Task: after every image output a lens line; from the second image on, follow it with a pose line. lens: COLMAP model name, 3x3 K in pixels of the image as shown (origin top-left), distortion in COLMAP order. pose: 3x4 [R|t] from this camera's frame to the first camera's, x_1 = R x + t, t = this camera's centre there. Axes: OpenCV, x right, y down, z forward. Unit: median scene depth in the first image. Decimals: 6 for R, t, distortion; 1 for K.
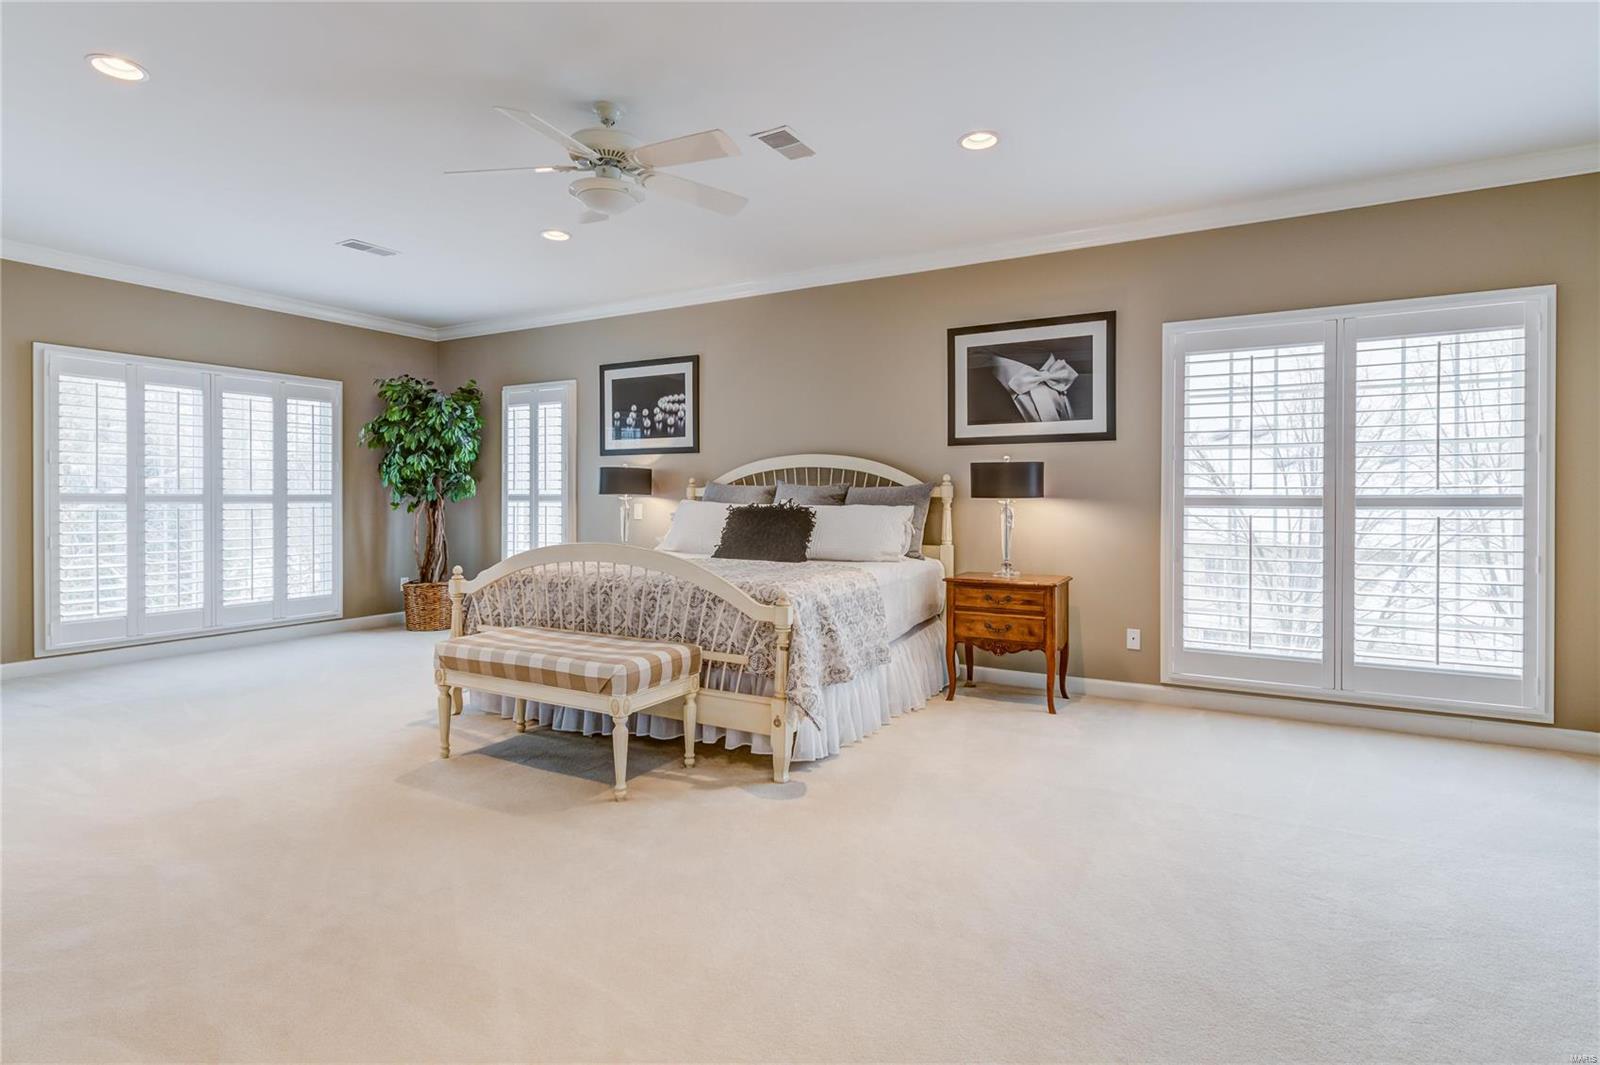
lens RADIAL K [[797.1, 0, 796.3], [0, 797.1, 511.7], [0, 0, 1]] dist [-0.001941, 0.000592]
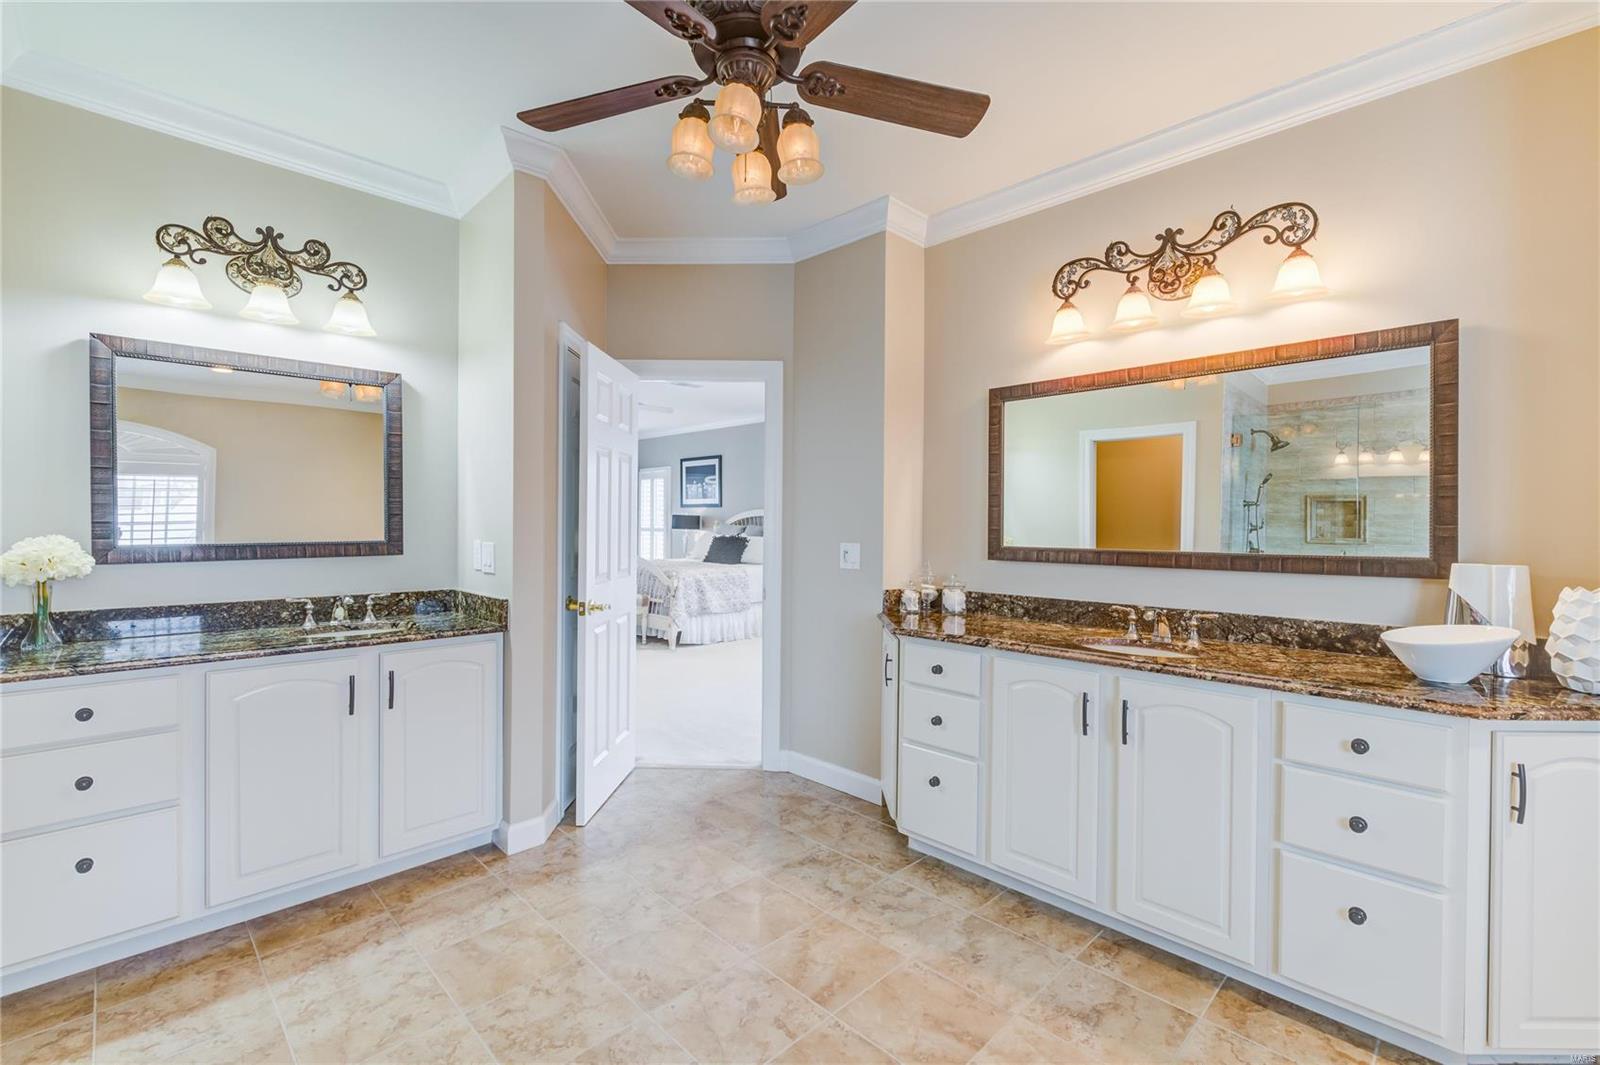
lens RADIAL K [[706.3, 0, 810.4], [0, 706.3, 529.3], [0, 0, 1]] dist [0.001530, -0.000240]
pose [[0.961056, 0.006479, -0.276276, 0.643757], [-0.007551, 0.999968, -0.002818, -0.021941], [0.276249, 0.004794, 0.961074, -0.641097]]
